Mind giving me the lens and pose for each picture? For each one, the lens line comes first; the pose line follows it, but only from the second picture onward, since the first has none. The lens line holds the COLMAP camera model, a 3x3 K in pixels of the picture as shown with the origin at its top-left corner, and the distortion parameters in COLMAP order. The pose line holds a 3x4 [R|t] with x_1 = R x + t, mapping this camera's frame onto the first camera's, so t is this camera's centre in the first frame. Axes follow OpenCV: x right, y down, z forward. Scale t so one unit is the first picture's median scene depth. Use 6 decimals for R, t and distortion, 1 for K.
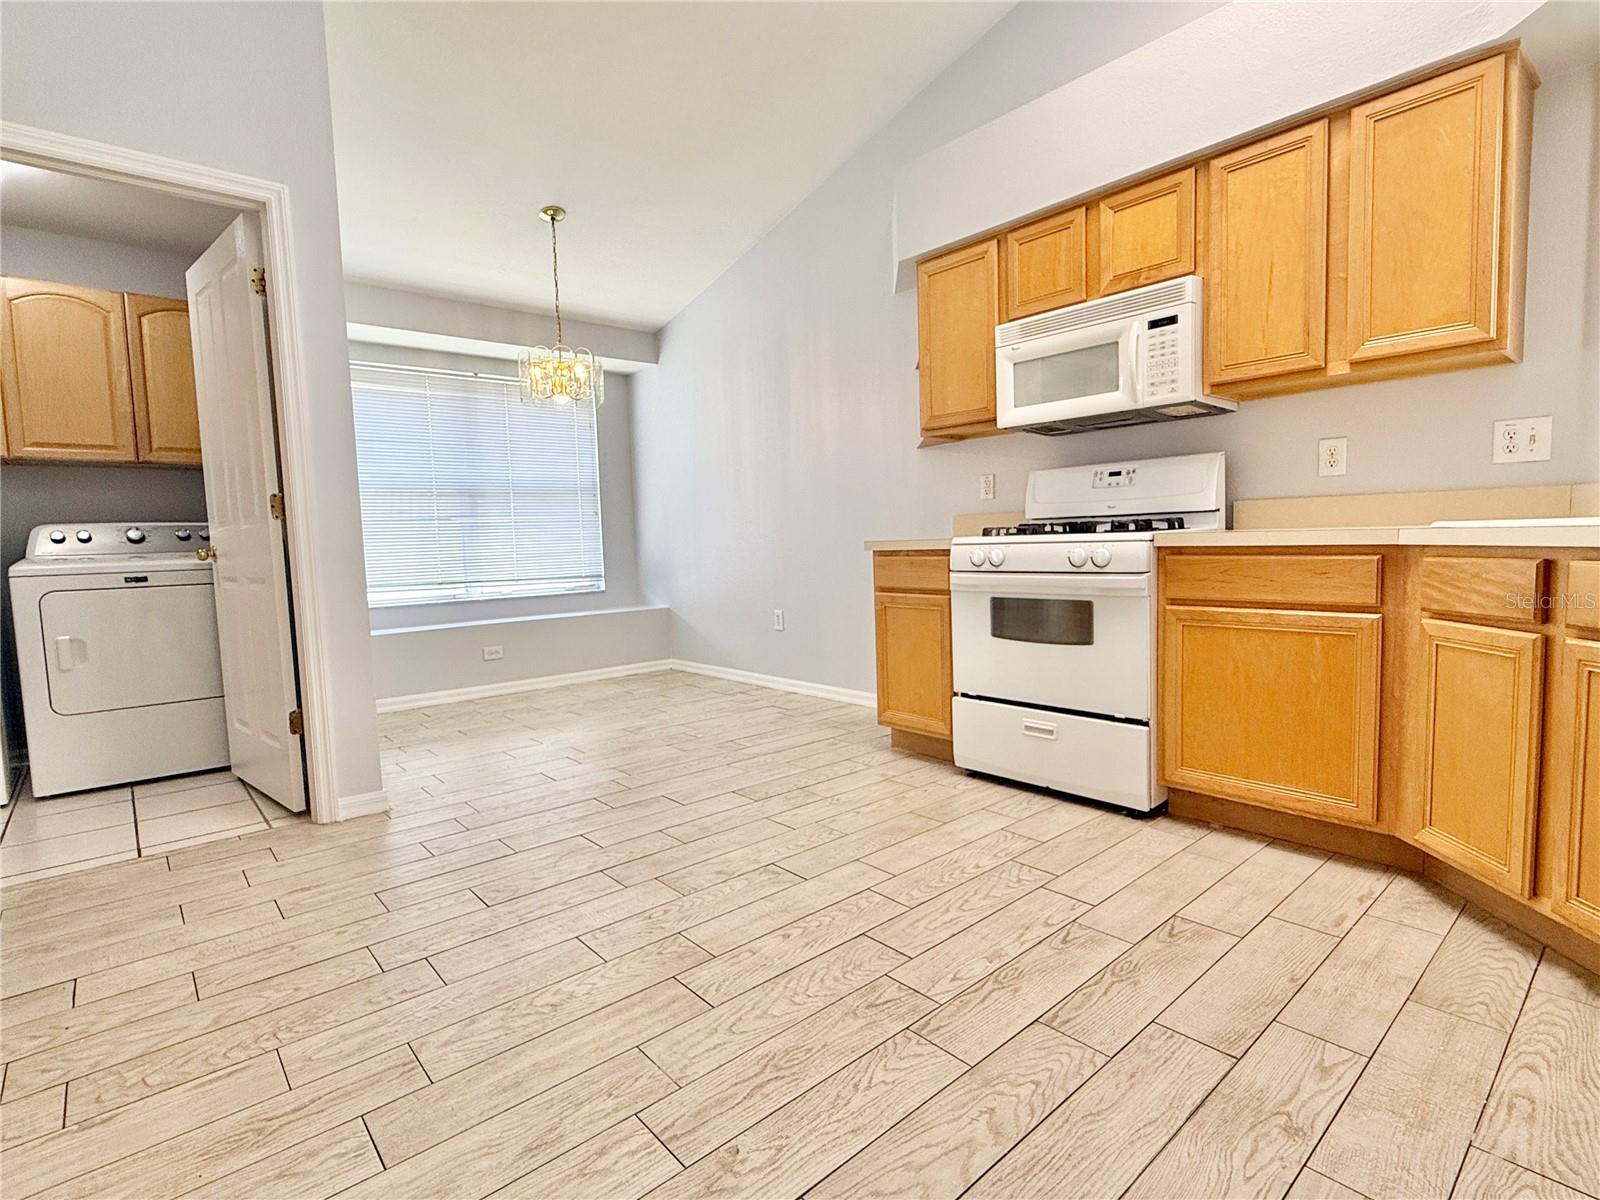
lens RADIAL K [[791.0, 0, 800.0], [0, 791.0, 600.0], [0, 0, 1]] dist [-0.000330, -0.000797]
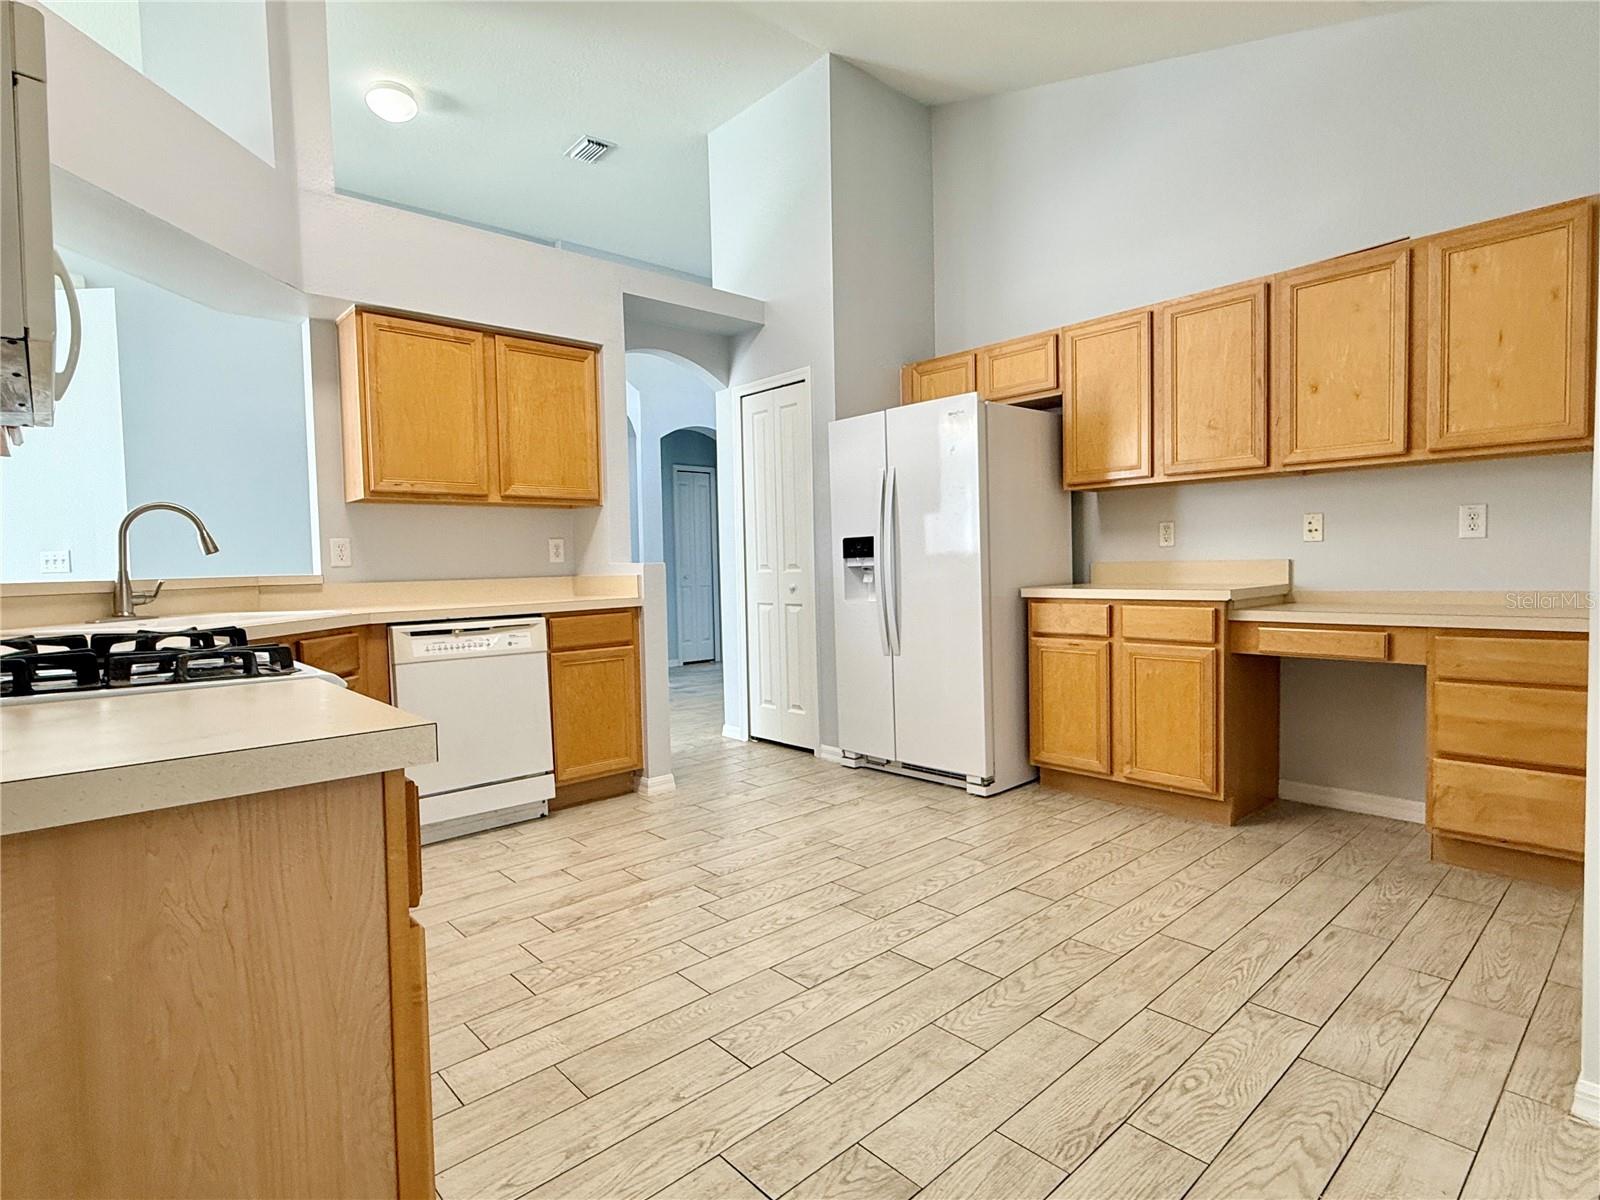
lens RADIAL K [[833.1, 0, 800.0], [0, 833.1, 600.0], [0, 0, 1]] dist [0.000808, 0.000021]
pose [[-0.998474, 0.053101, -0.015170, -0.030960], [0.050831, 0.991048, 0.123455, -0.184602], [0.021590, 0.122495, -0.992234, 1.701321]]
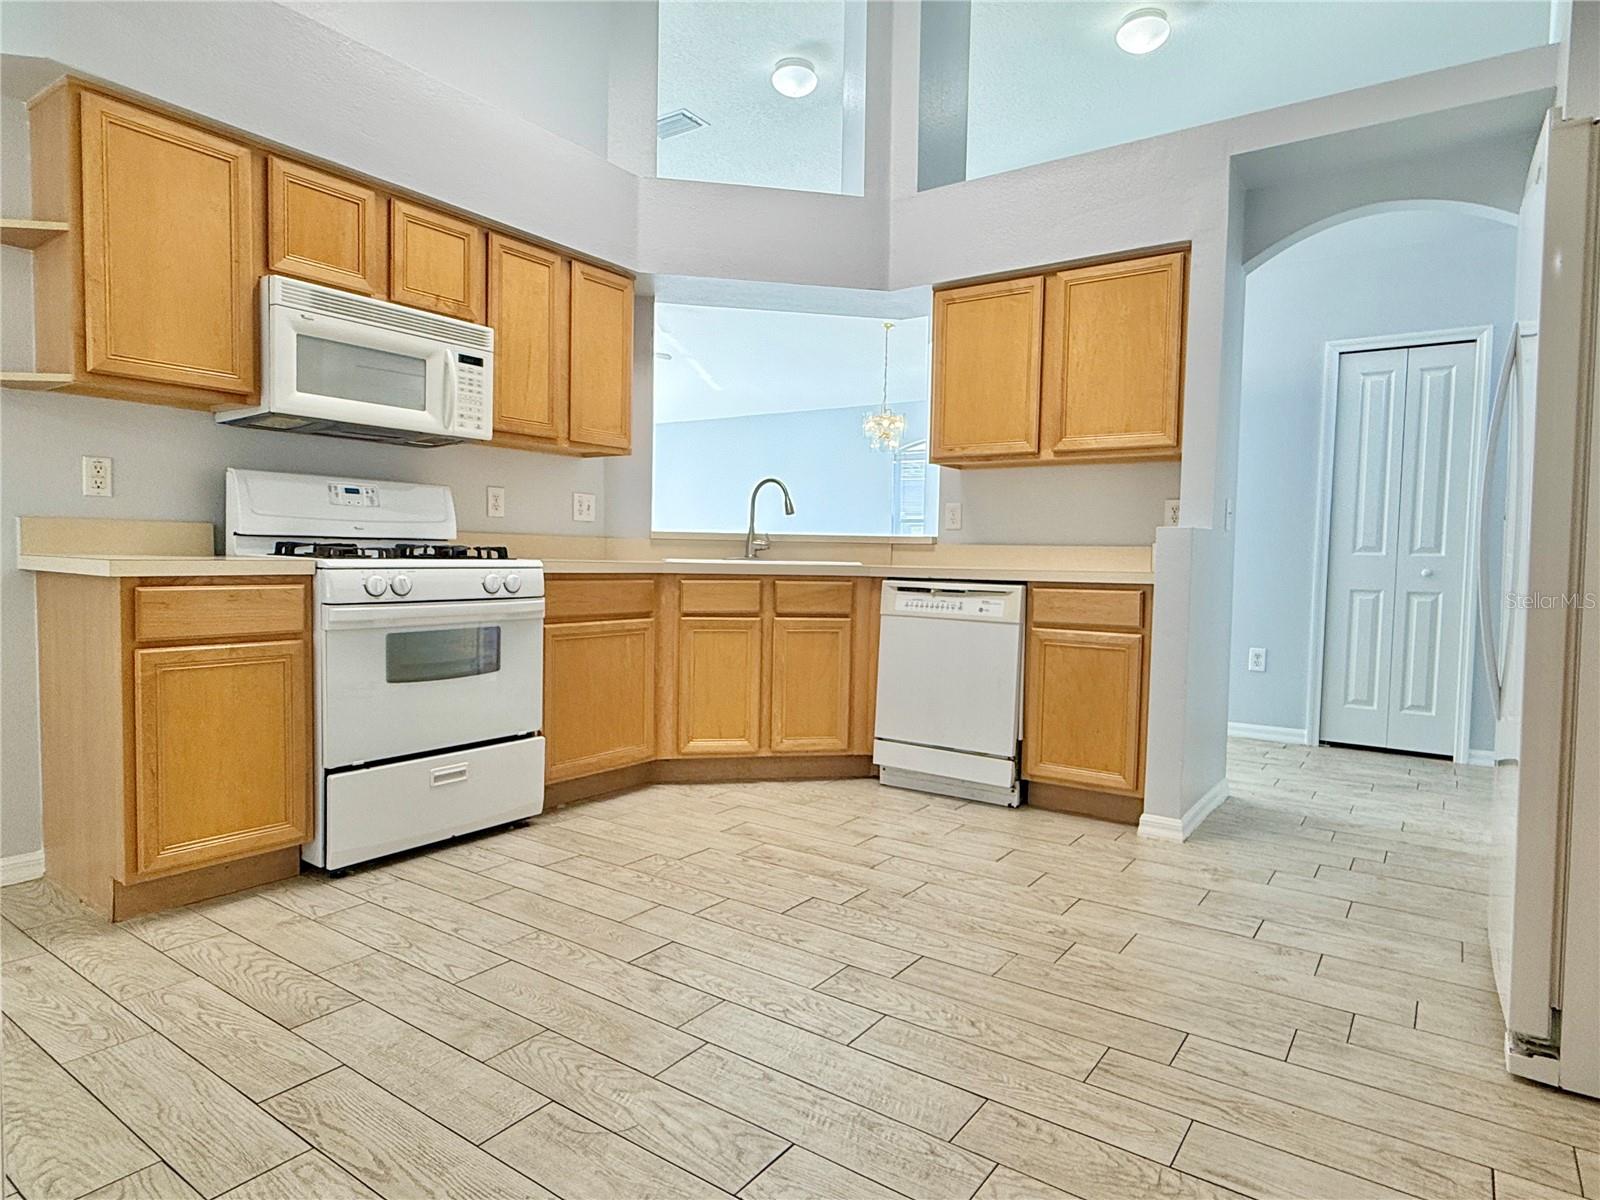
lens RADIAL K [[930.4, 0, 800.0], [0, 930.4, 600.0], [0, 0, 1]] dist [0.004680, -0.001289]
pose [[-0.232870, -0.021436, 0.972272, -0.910685], [0.063930, 0.997257, 0.037298, -0.054612], [-0.970404, 0.070843, -0.230860, 0.940120]]
